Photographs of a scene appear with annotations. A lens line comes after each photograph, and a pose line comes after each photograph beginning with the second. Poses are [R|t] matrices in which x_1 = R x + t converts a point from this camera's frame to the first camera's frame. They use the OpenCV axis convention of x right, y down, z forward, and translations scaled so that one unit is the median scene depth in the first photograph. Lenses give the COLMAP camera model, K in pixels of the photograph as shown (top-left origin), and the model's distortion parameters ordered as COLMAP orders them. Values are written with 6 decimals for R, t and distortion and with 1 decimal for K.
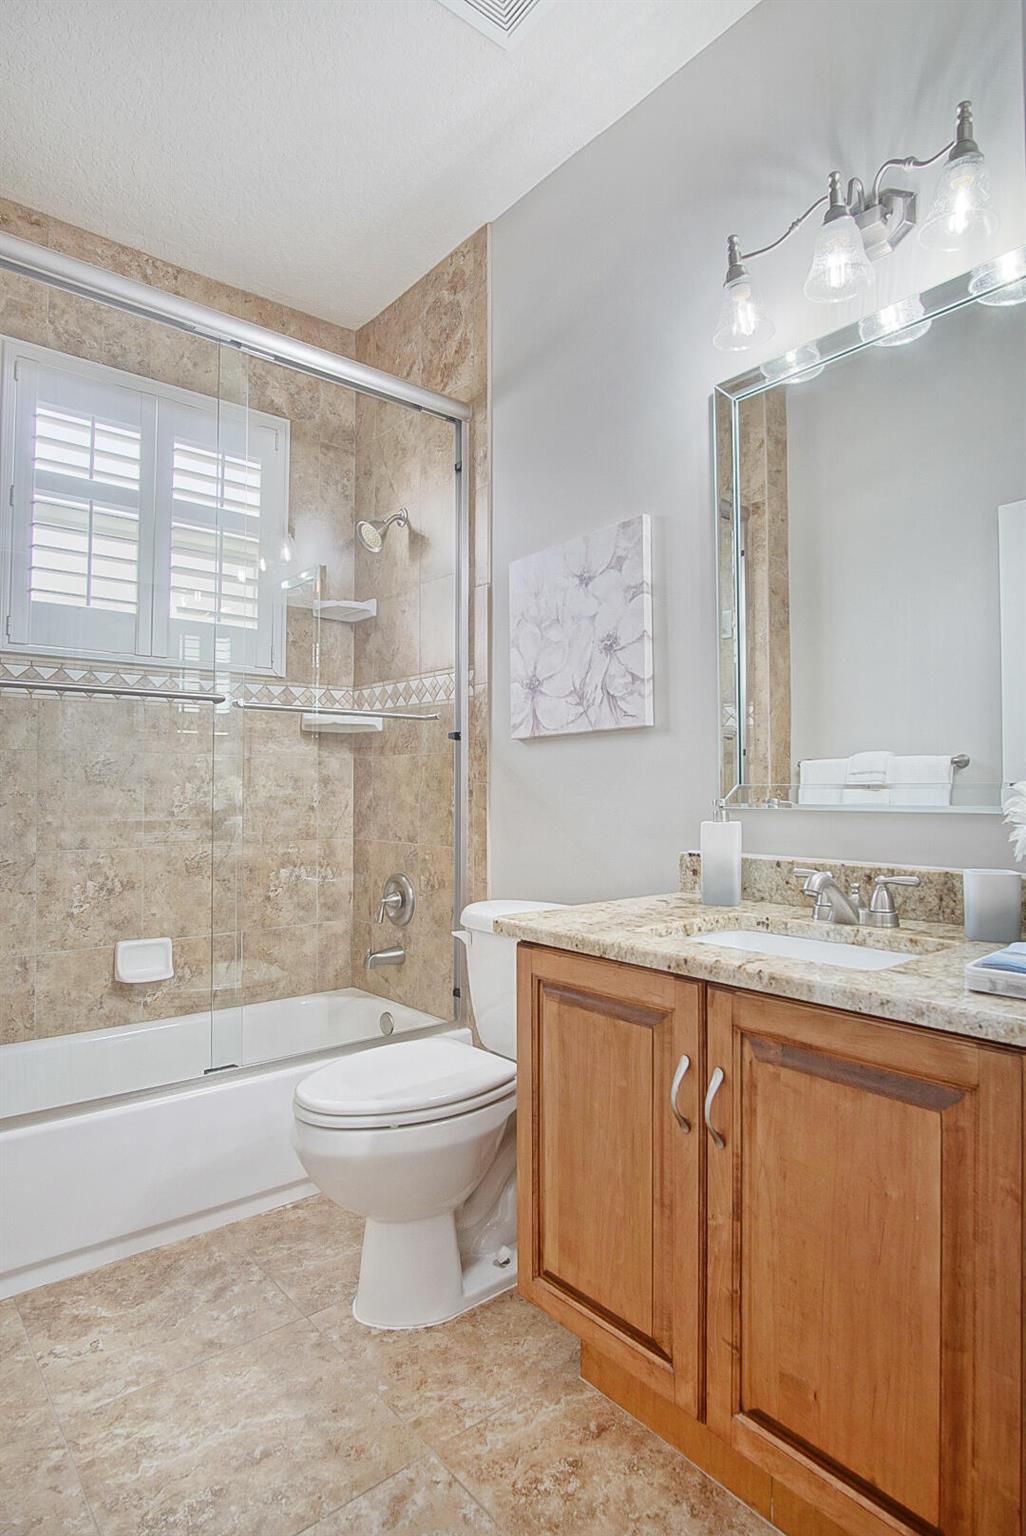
lens RADIAL K [[845.4, 0, 514.3], [0, 845.4, 768.8], [0, 0, 1]] dist [-0.018639, 0.001698]
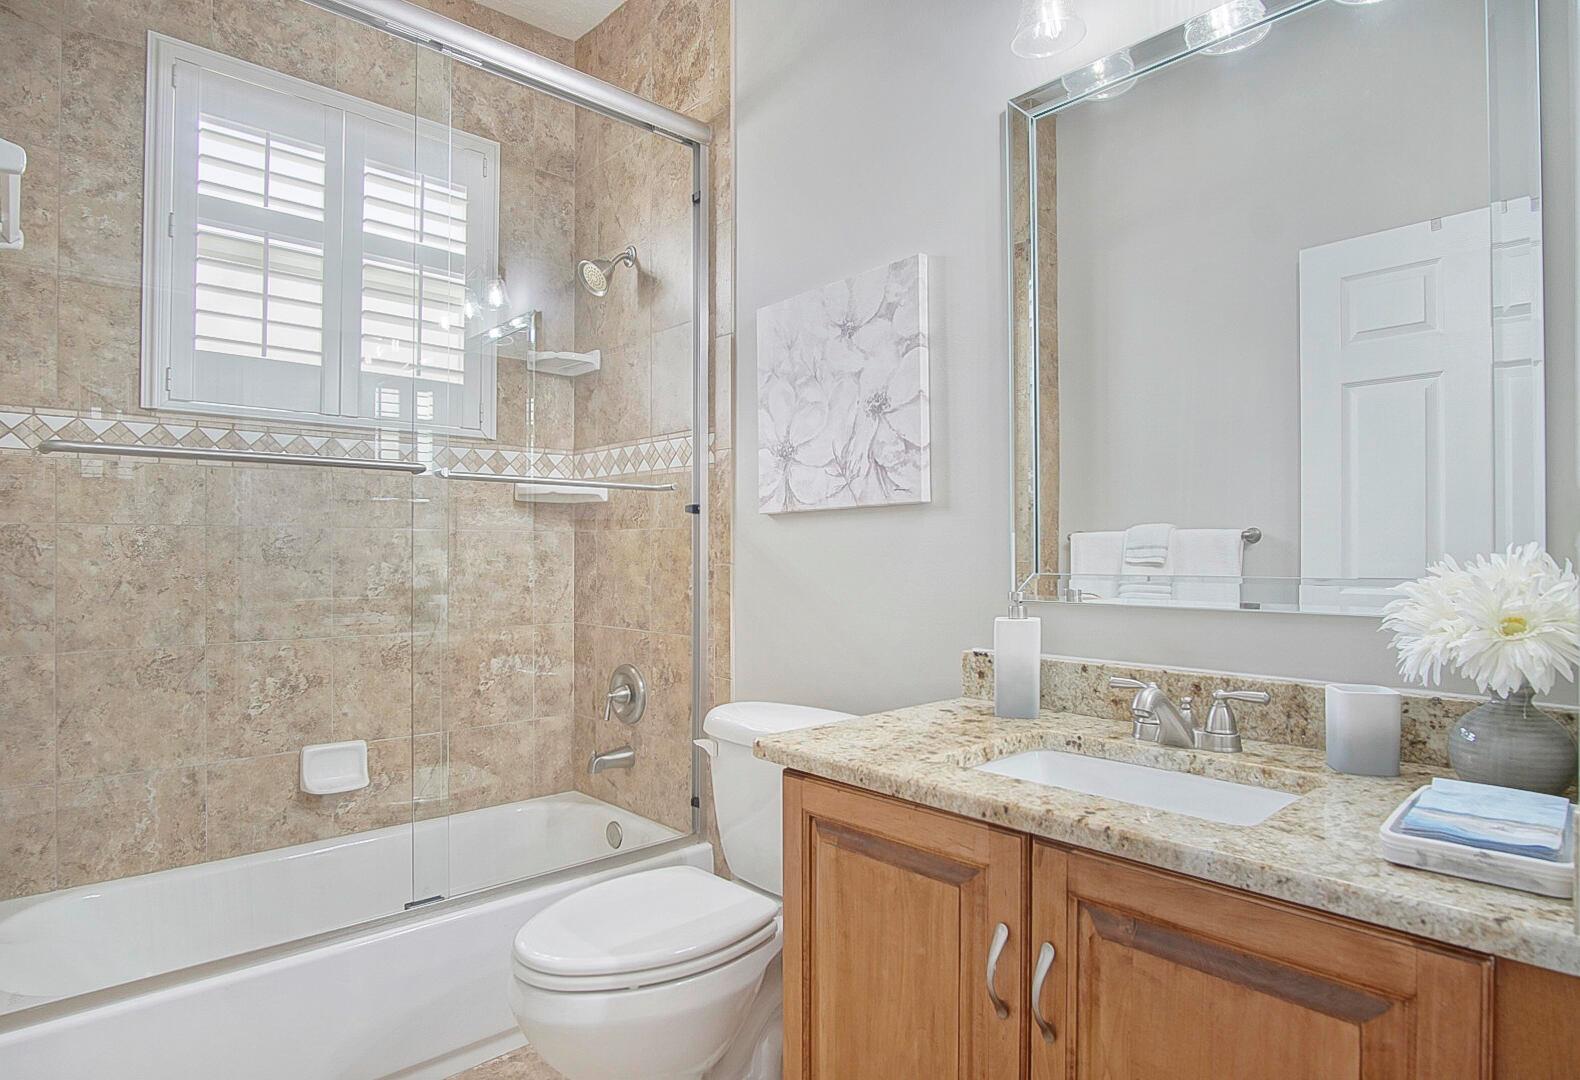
lens RADIAL K [[878.9, 0, 755.0], [0, 878.9, 546.9], [0, 0, 1]] dist [-0.018728, 0.002386]
pose [[0.999653, 0.000835, 0.026314, -0.032326], [-0.001439, 0.999735, 0.022961, -0.022395], [-0.026288, -0.022991, 0.999390, 0.099674]]
